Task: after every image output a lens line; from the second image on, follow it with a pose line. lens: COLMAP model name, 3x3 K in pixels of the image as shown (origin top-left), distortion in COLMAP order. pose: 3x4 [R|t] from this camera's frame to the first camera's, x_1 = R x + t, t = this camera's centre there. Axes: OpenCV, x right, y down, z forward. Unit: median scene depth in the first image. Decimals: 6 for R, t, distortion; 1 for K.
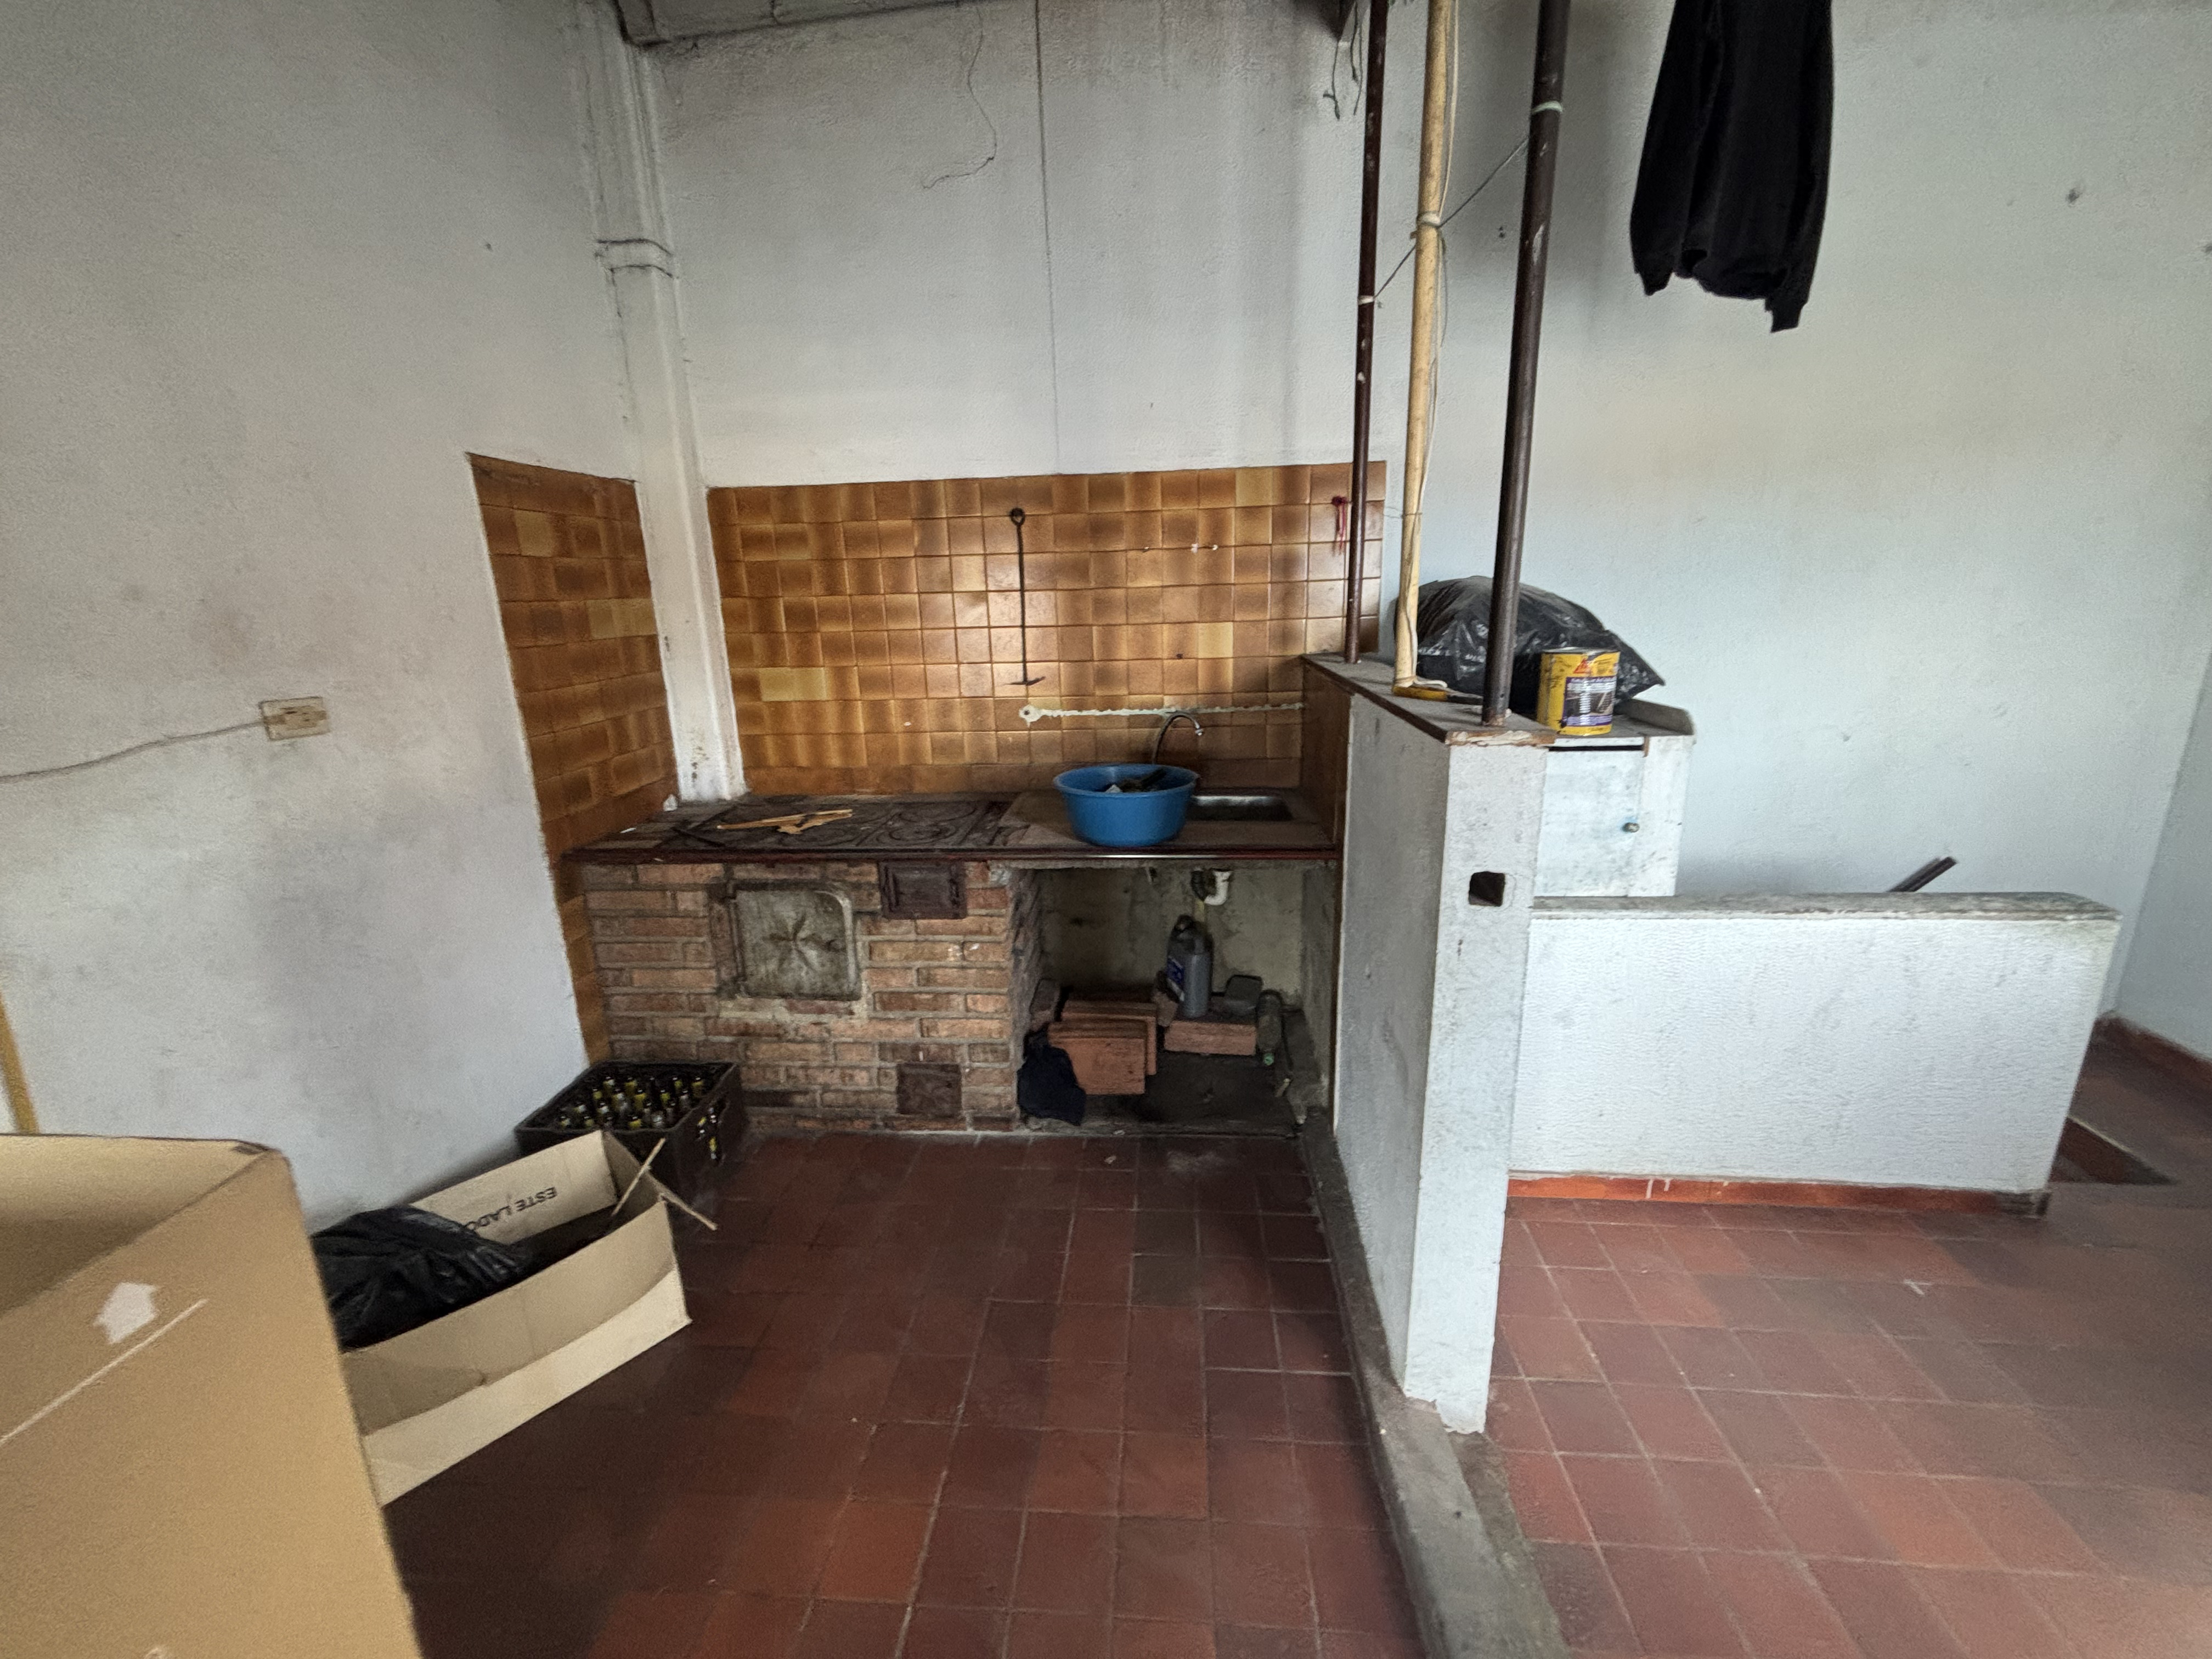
lens RADIAL K [[887.4, 0, 1110.9], [0, 887.4, 829.6], [0, 0, 1]] dist [0.001619, -0.000450]
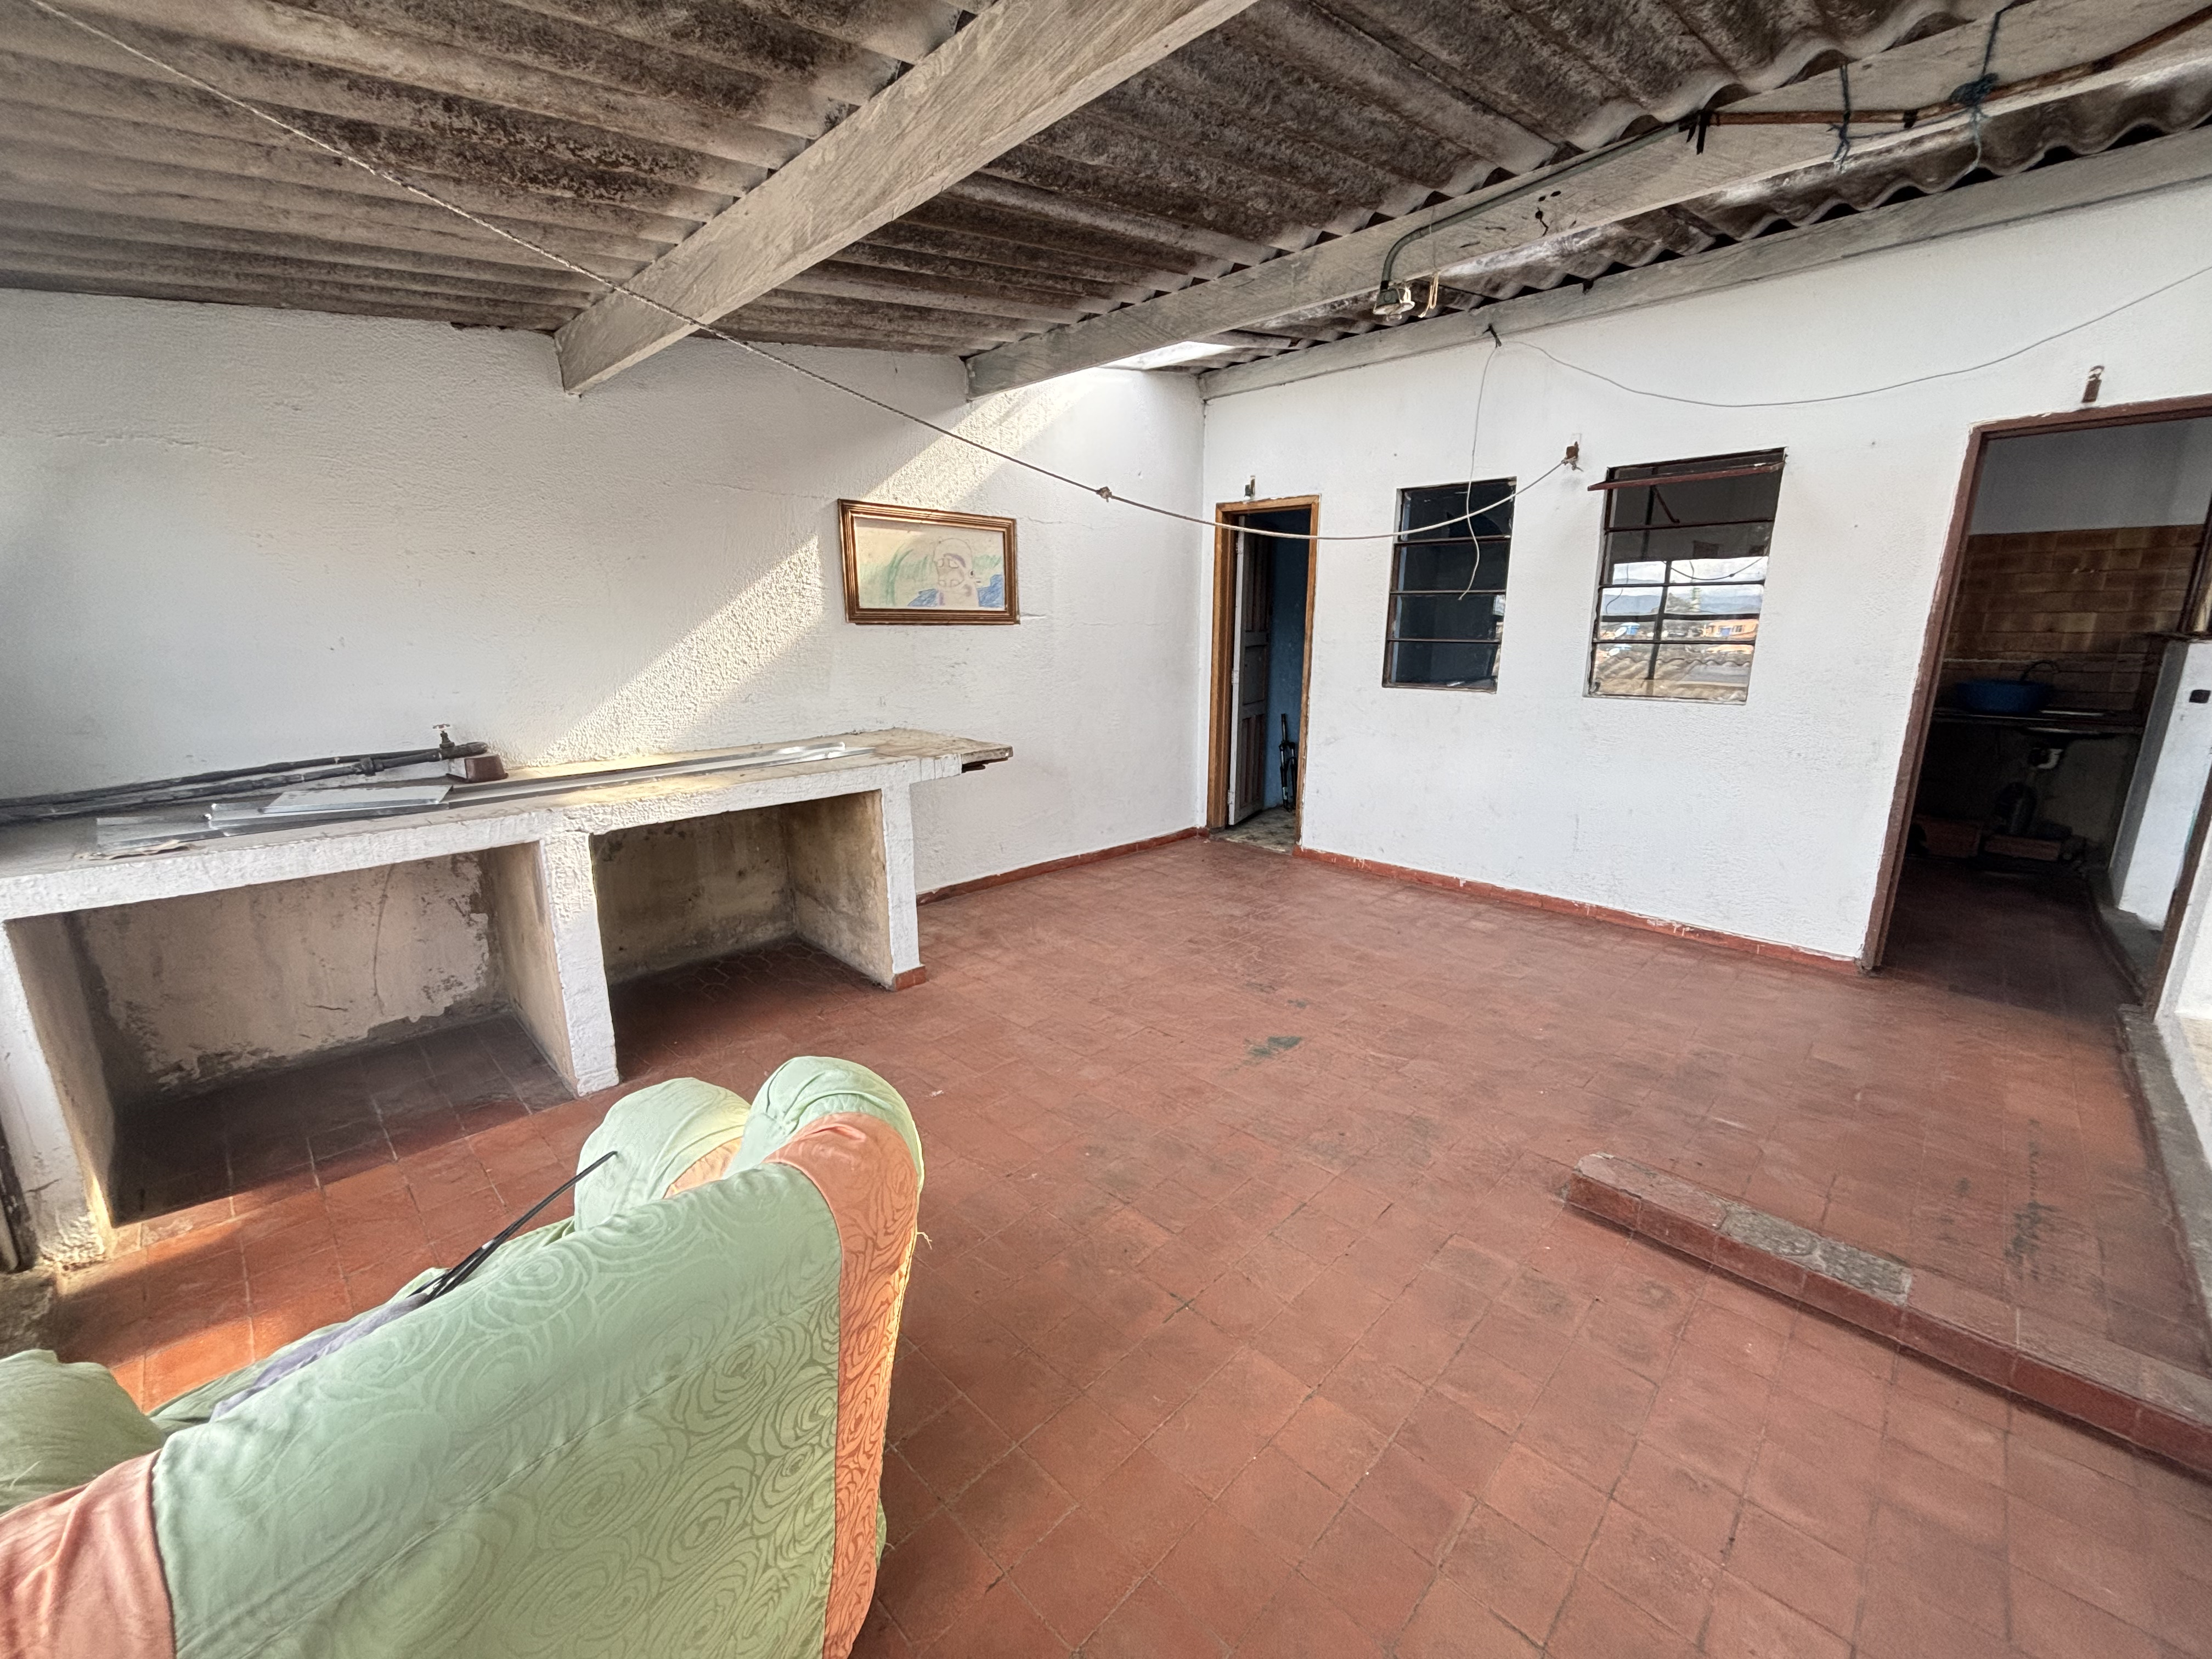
lens RADIAL K [[887.4, 0, 1107.5], [0, 887.4, 827.3], [0, 0, 1]] dist [0.001619, -0.000450]
pose [[0.761101, 0.170783, -0.625746, -0.185960], [-0.178042, 0.982667, 0.051642, 0.454779], [0.623719, 0.072104, 0.778316, -1.609489]]
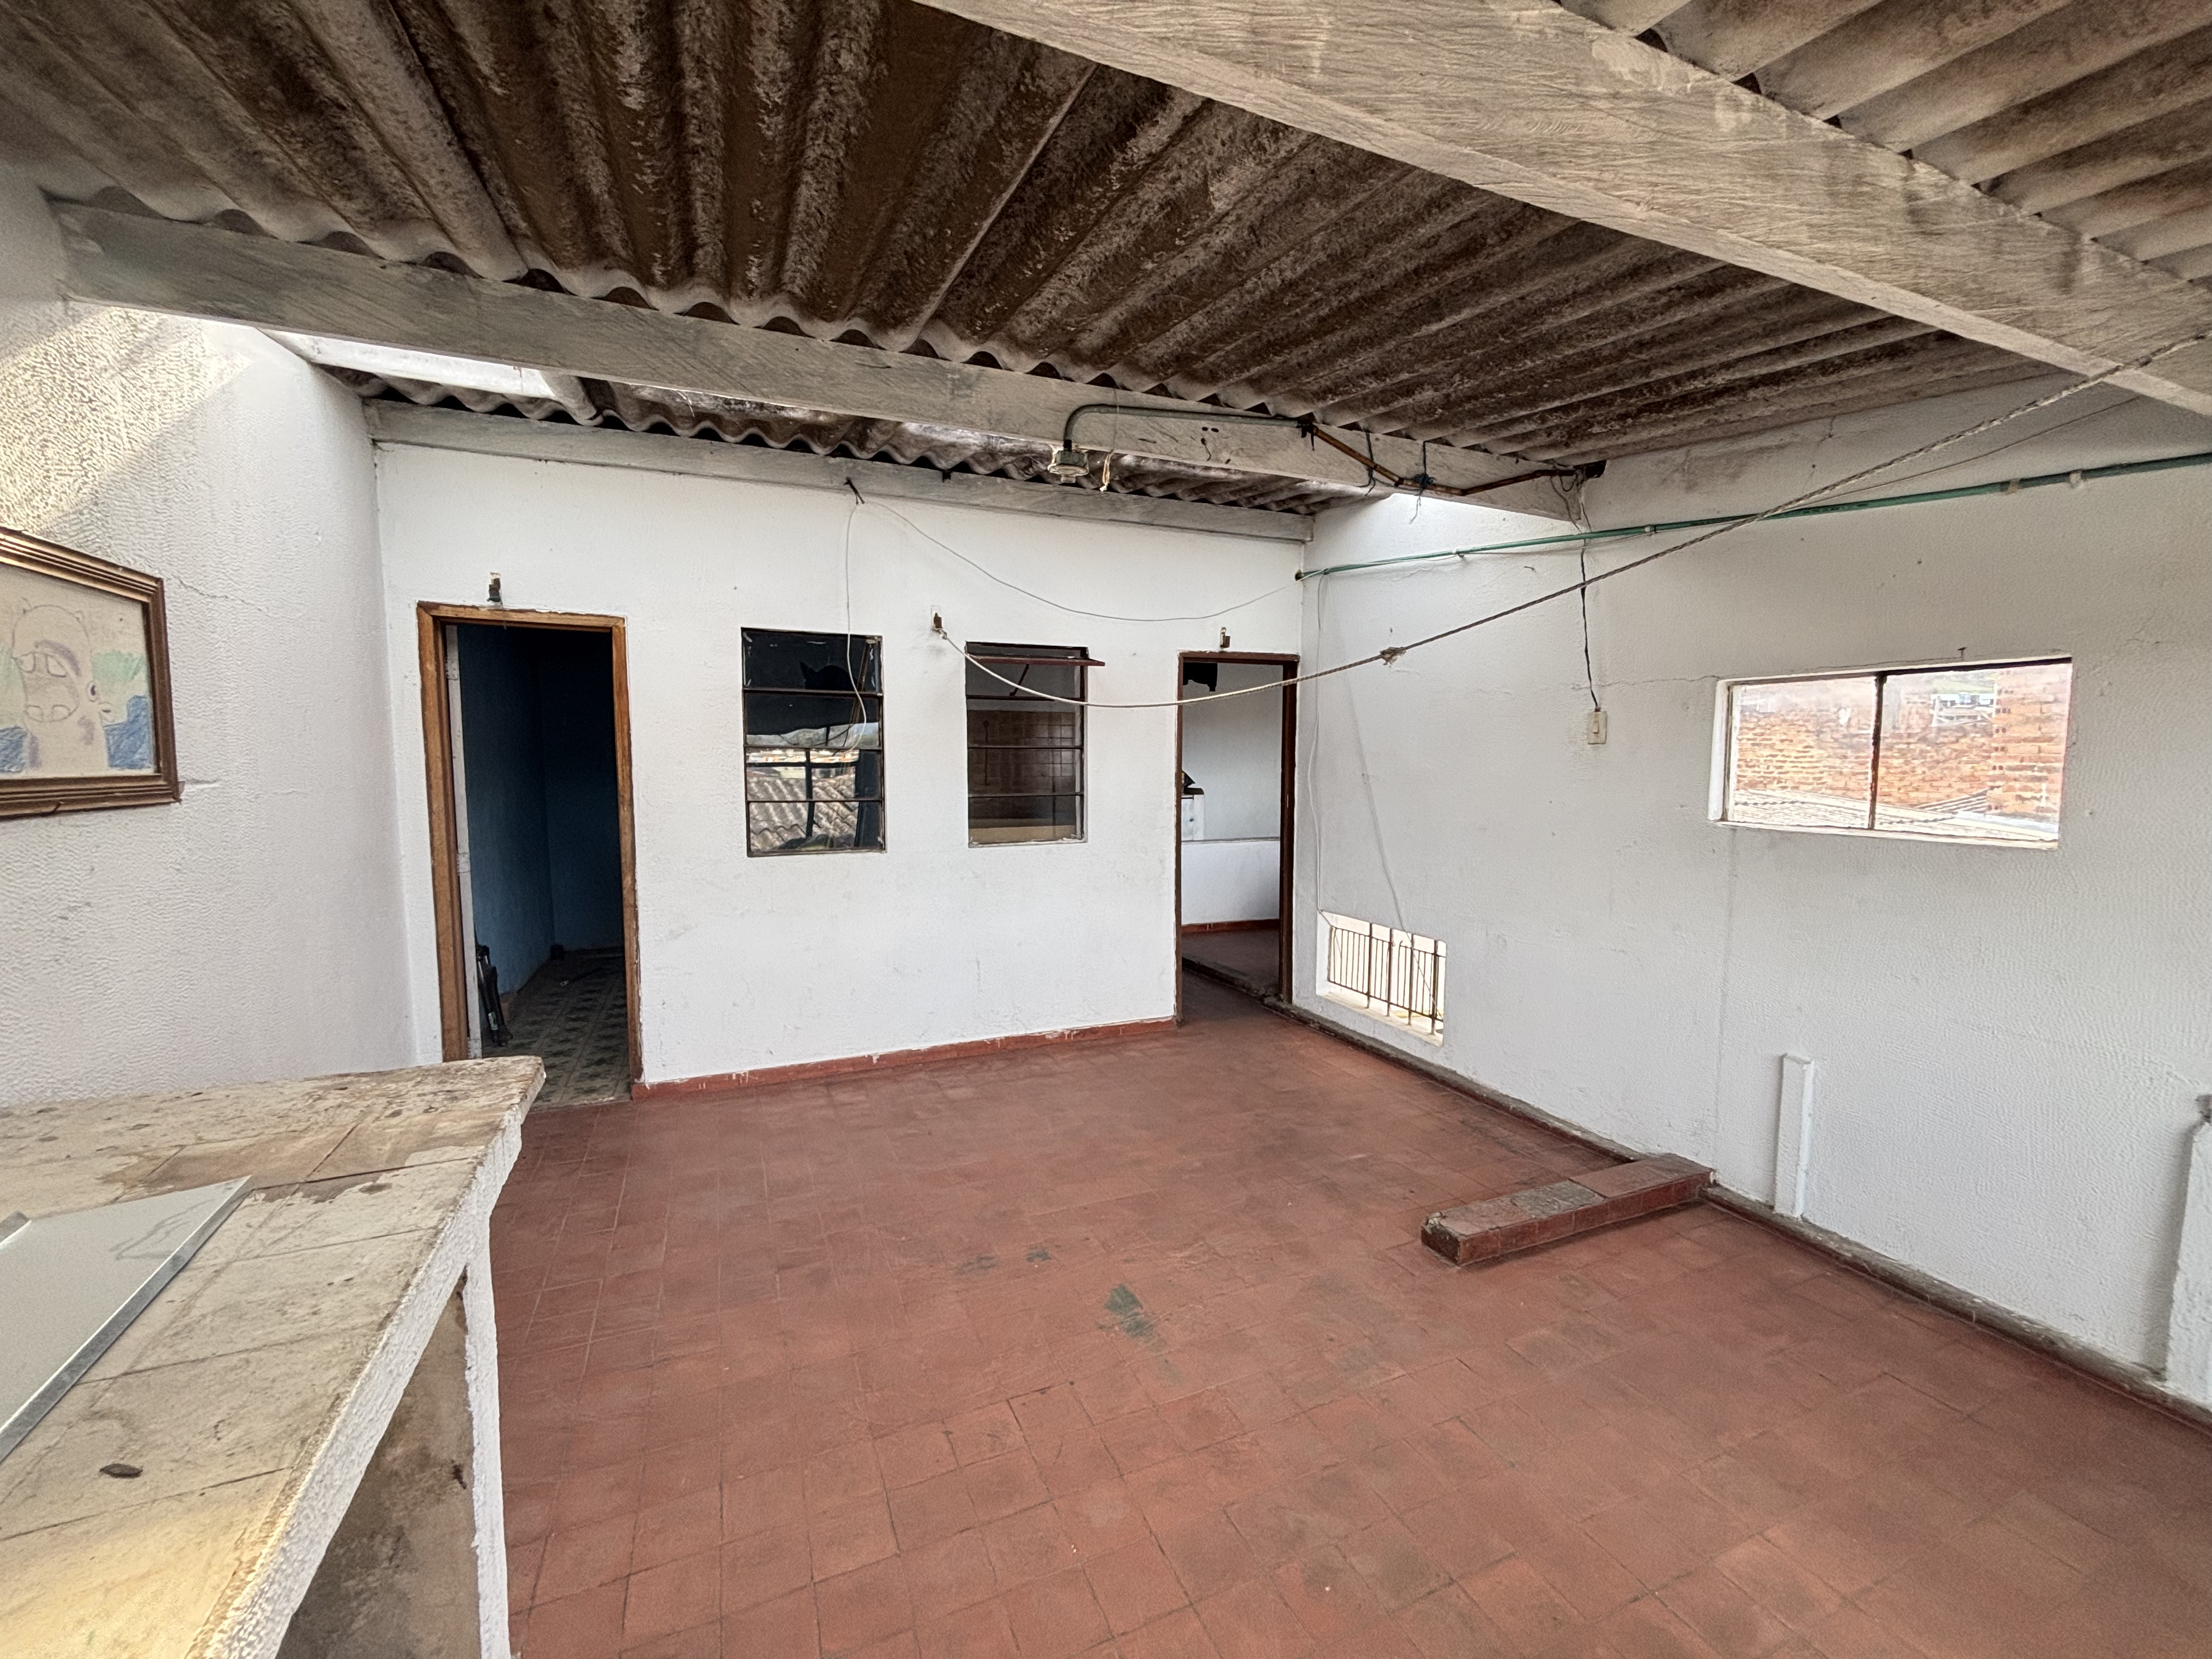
lens RADIAL K [[887.4, 0, 1110.8], [0, 887.4, 826.6], [0, 0, 1]] dist [0.001619, -0.000450]
pose [[0.888734, -0.010183, 0.458309, -1.646727], [0.090382, 0.984022, -0.153401, 0.367256], [-0.449424, 0.177756, 0.875455, -1.358087]]
